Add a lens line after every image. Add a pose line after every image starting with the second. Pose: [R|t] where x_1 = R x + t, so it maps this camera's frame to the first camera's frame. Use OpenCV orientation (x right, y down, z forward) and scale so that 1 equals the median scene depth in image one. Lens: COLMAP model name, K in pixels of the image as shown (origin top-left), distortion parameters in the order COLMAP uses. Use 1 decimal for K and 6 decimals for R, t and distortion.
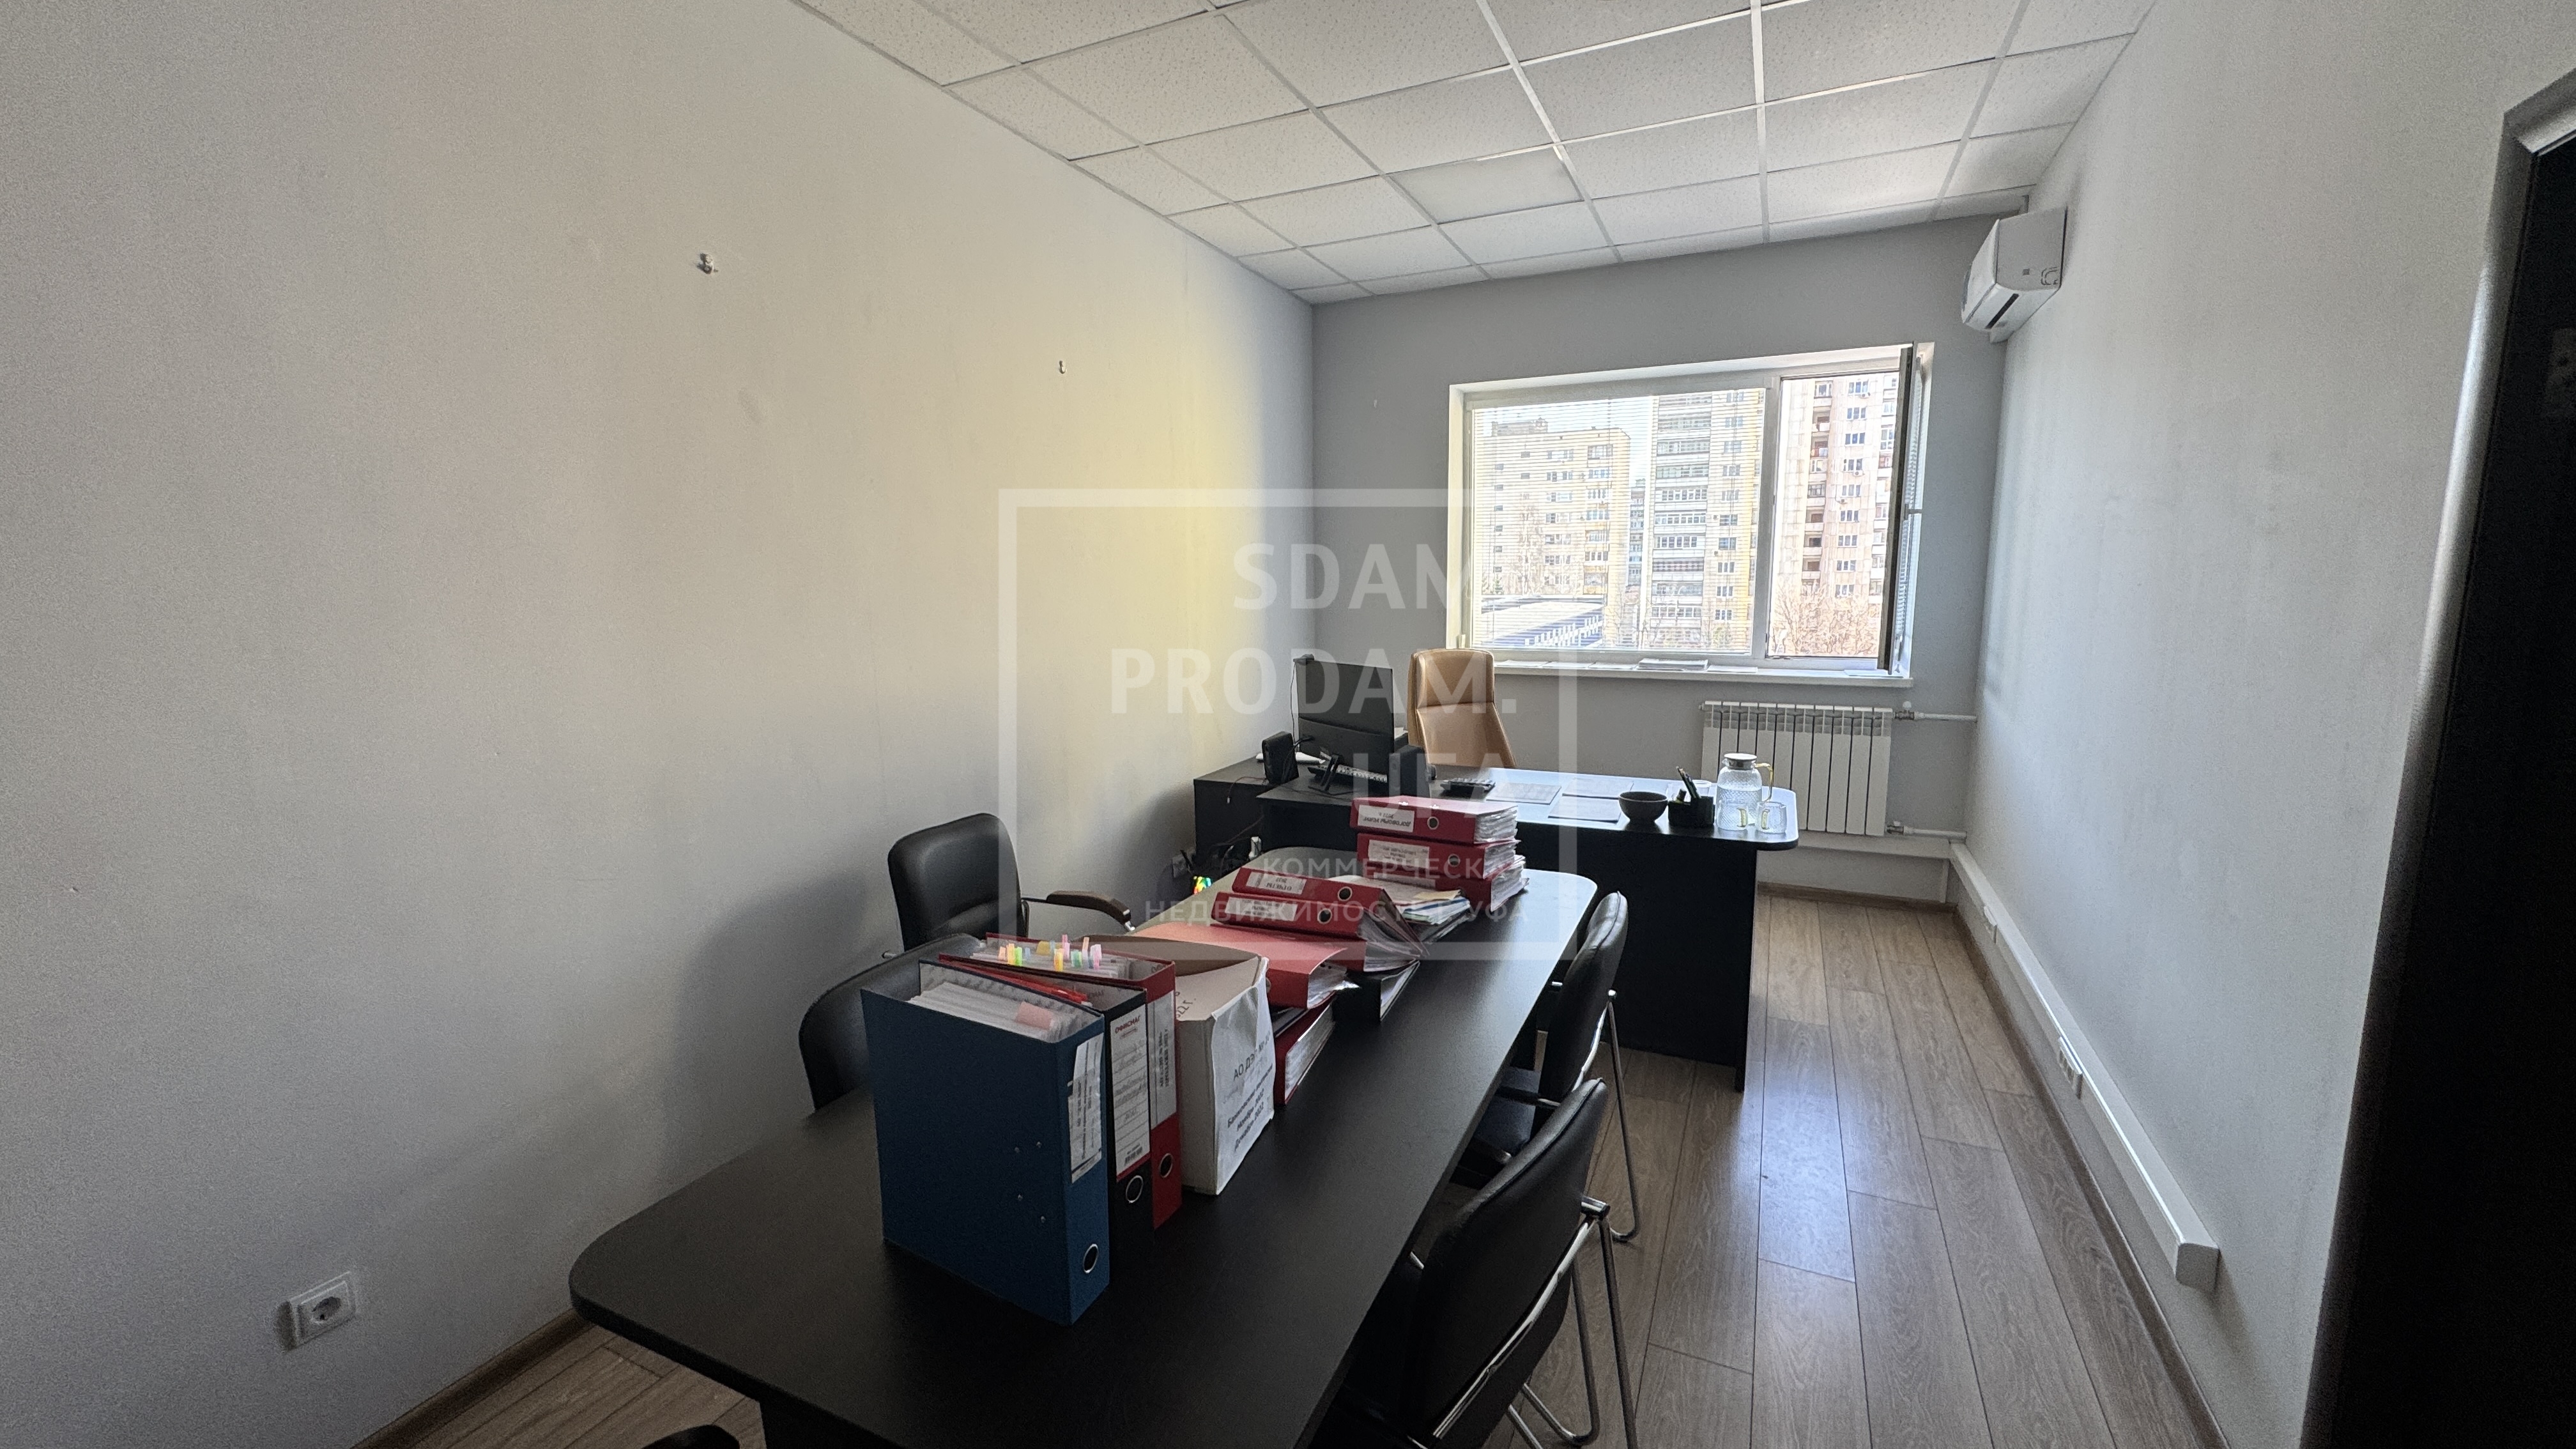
lens RADIAL K [[1027.7, 0, 1288.0], [0, 1027.7, 724.5], [0, 0, 1]] dist [-0.000160, 0.000333]
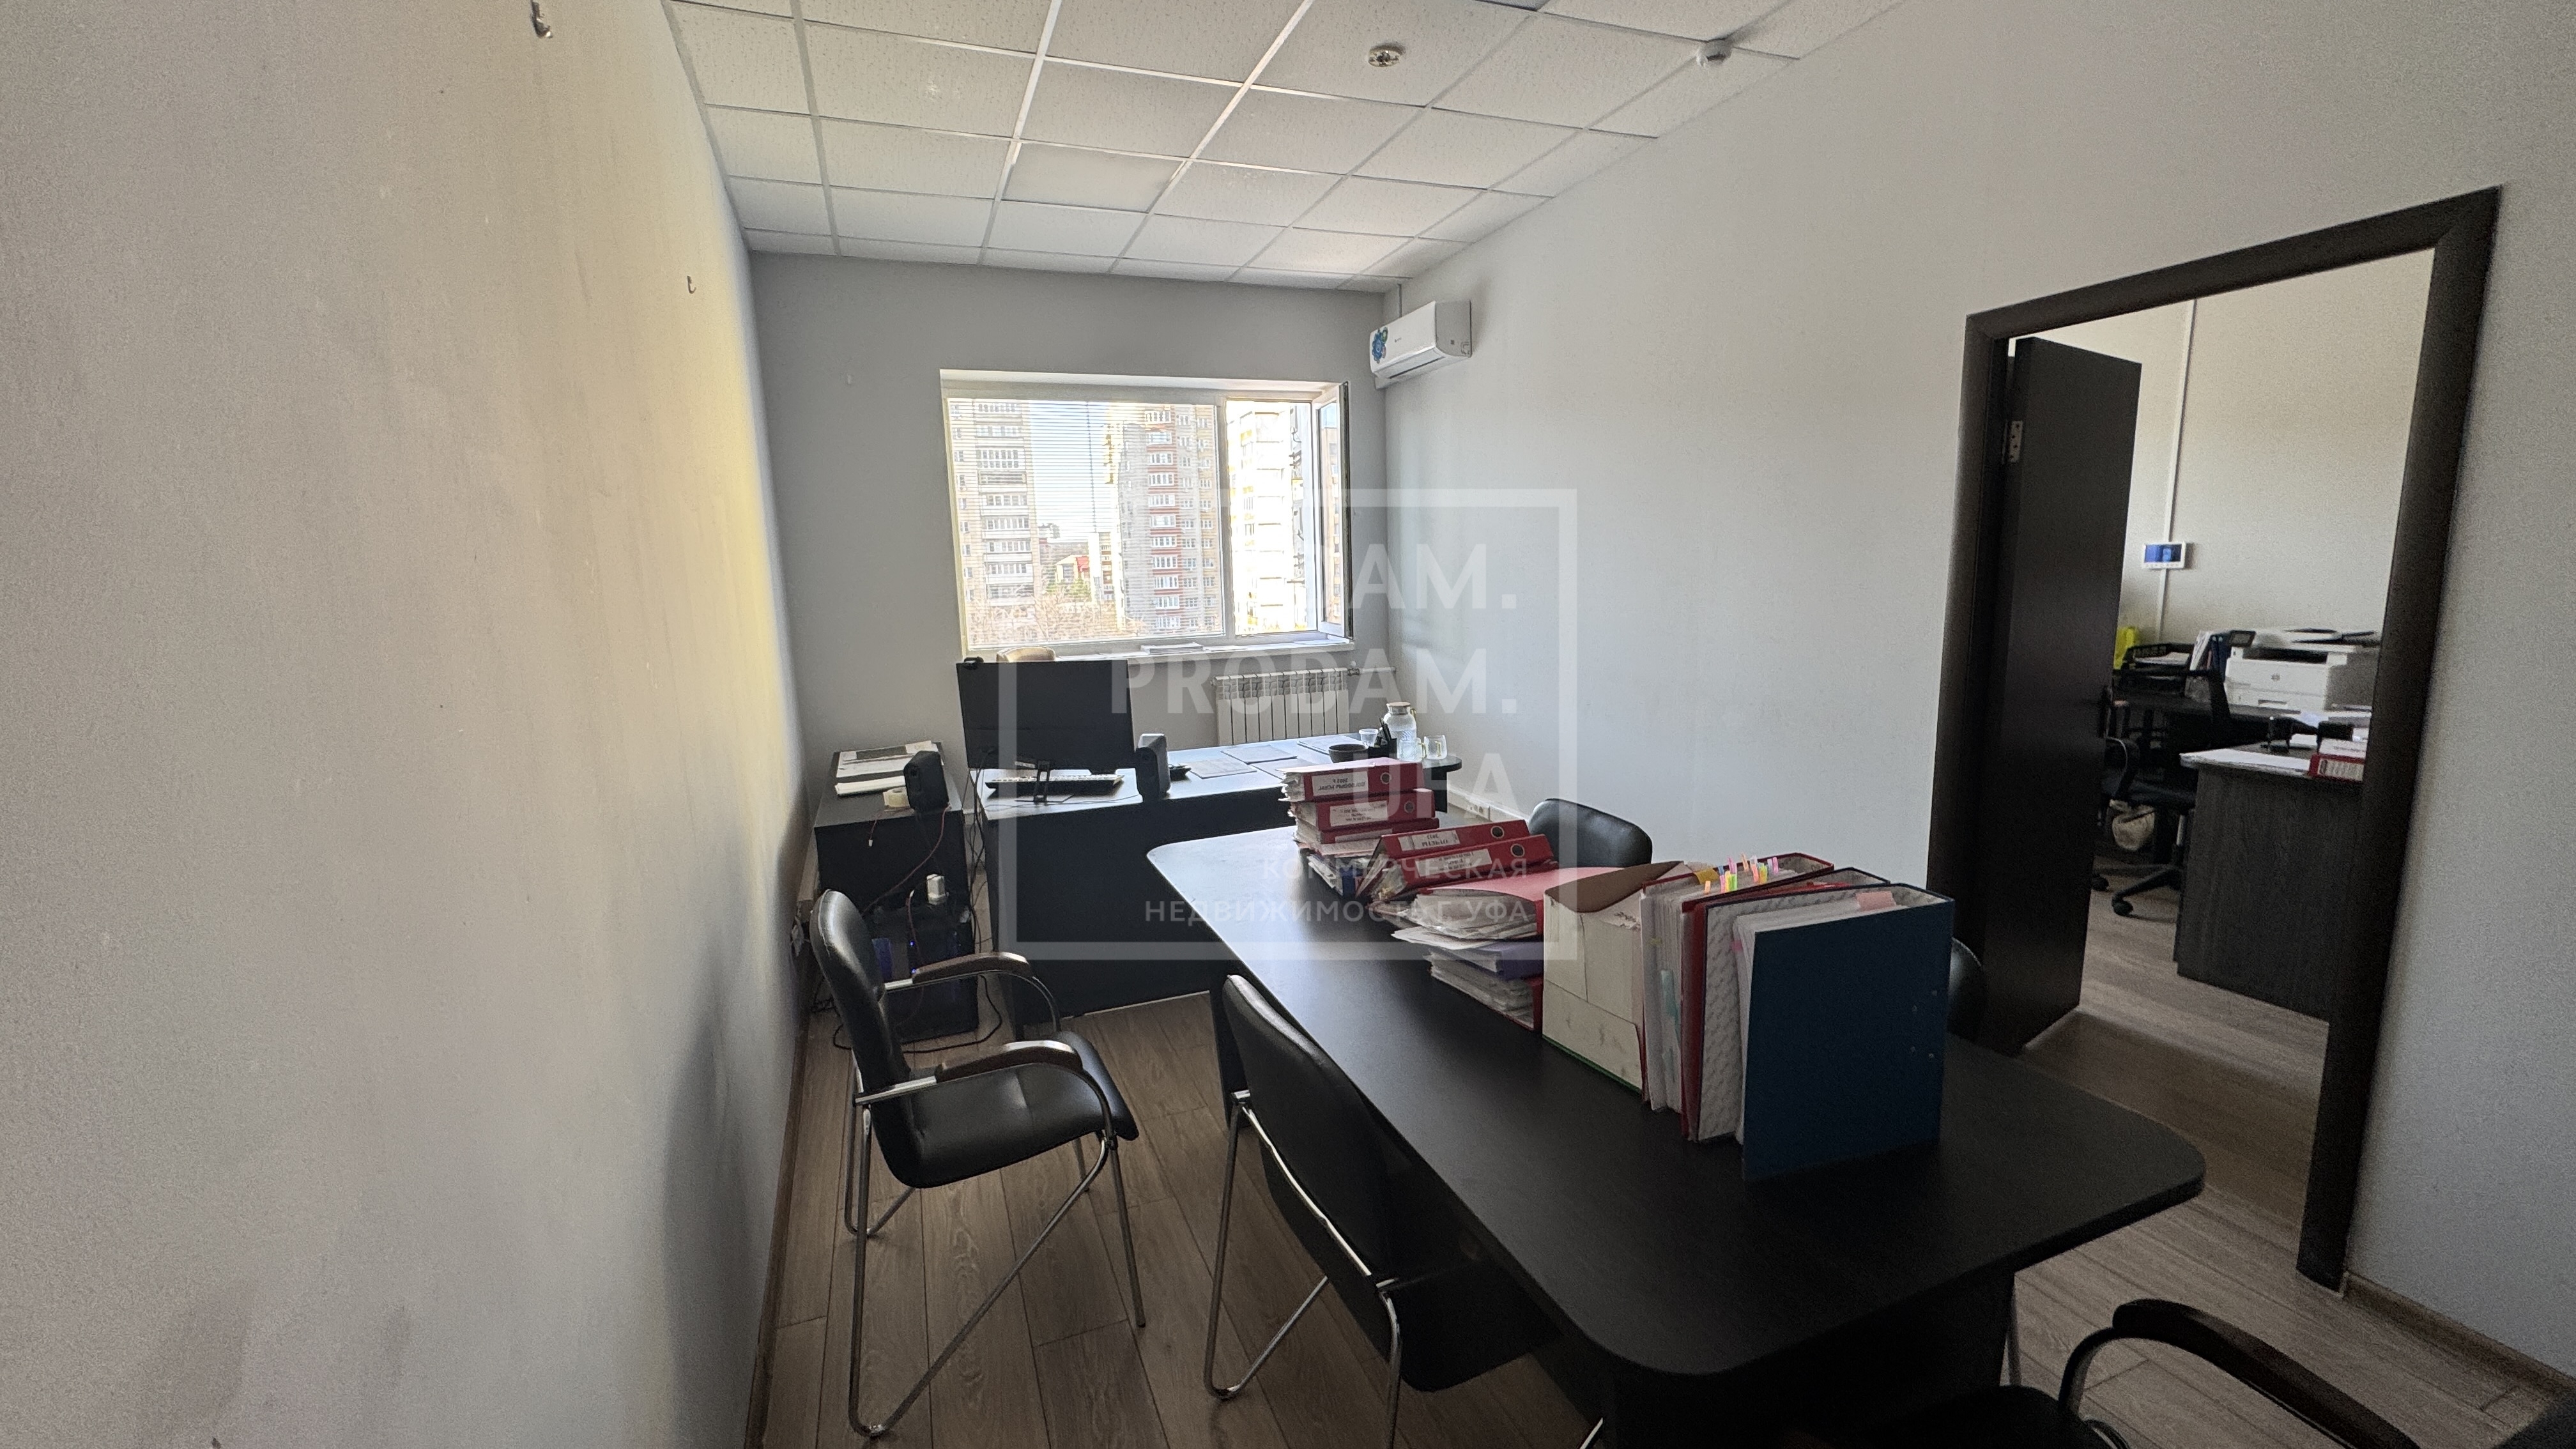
lens RADIAL K [[1027.7, 0, 1288.0], [0, 1027.7, 724.5], [0, 0, 1]] dist [-0.000160, 0.000333]
pose [[0.684143, -0.125273, 0.718509, -0.406178], [0.132261, 0.990115, 0.046693, -0.015030], [-0.717255, 0.063086, 0.693949, 0.175644]]
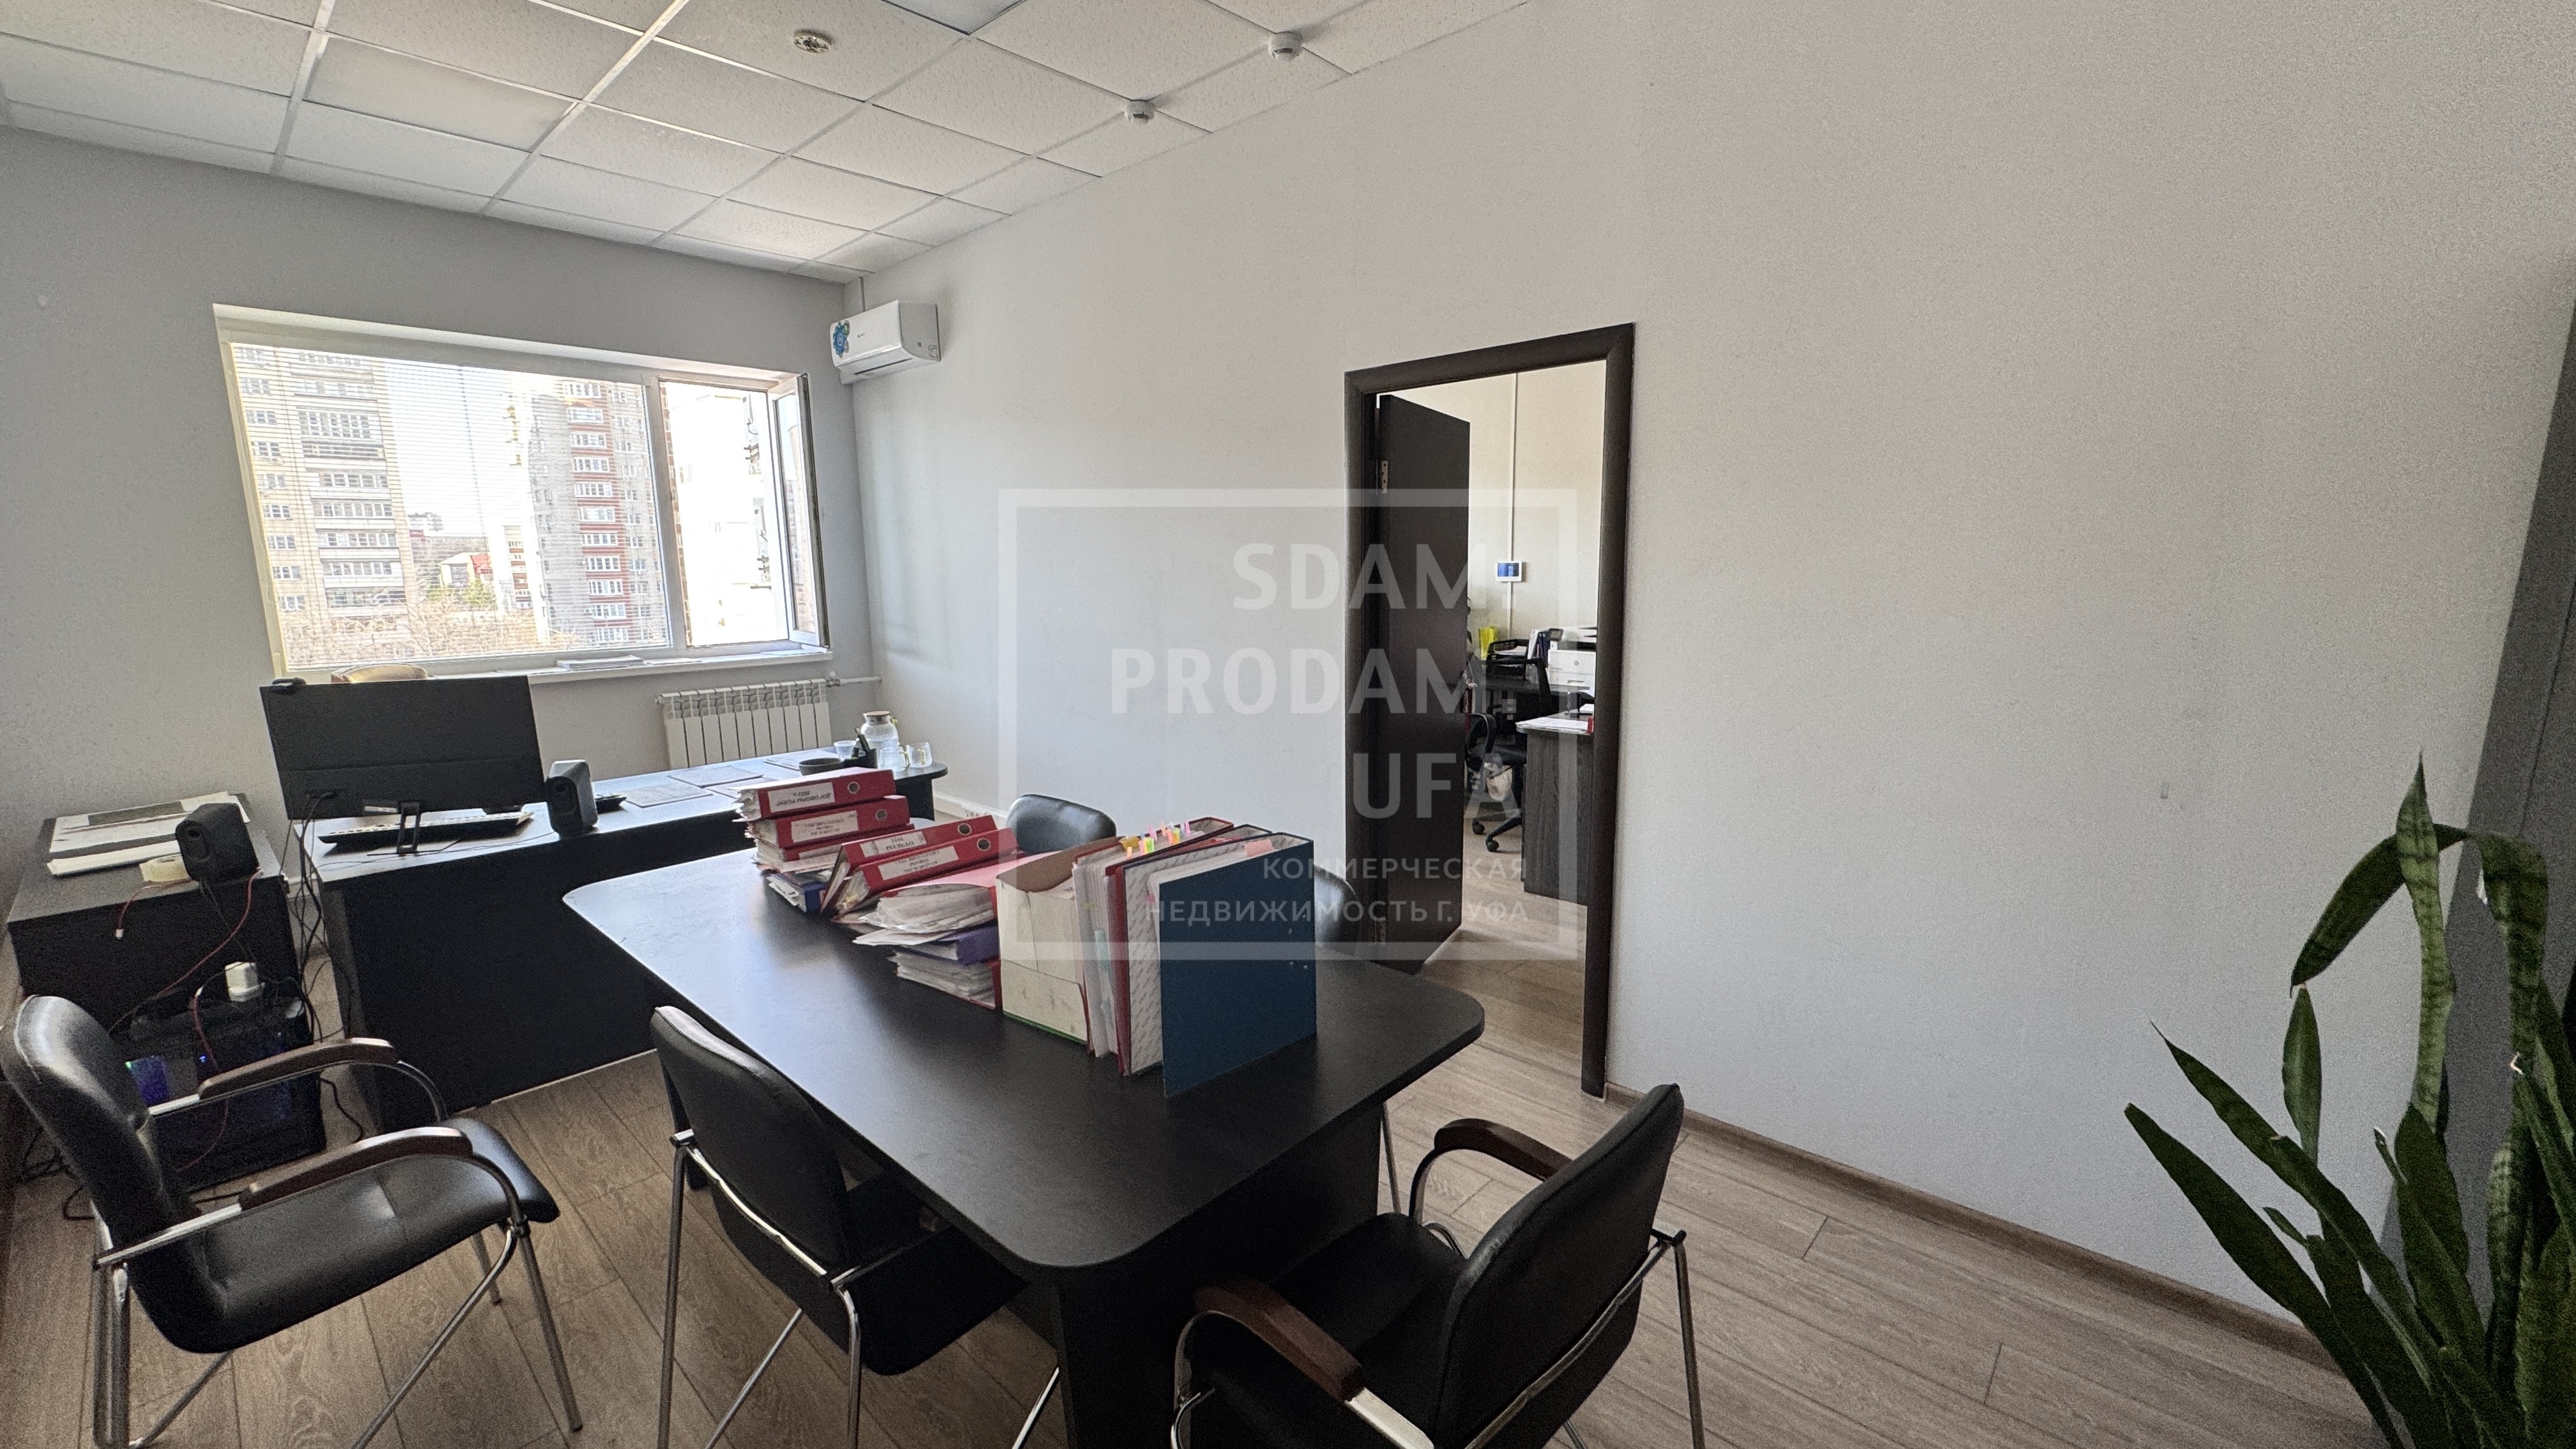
lens RADIAL K [[1027.7, 0, 1288.0], [0, 1027.7, 724.5], [0, 0, 1]] dist [-0.000160, 0.000333]
pose [[0.284874, -0.146335, 0.947329, -0.417743], [0.152109, 0.982658, 0.106052, -0.007626], [-0.946419, 0.113886, 0.302192, 0.137079]]
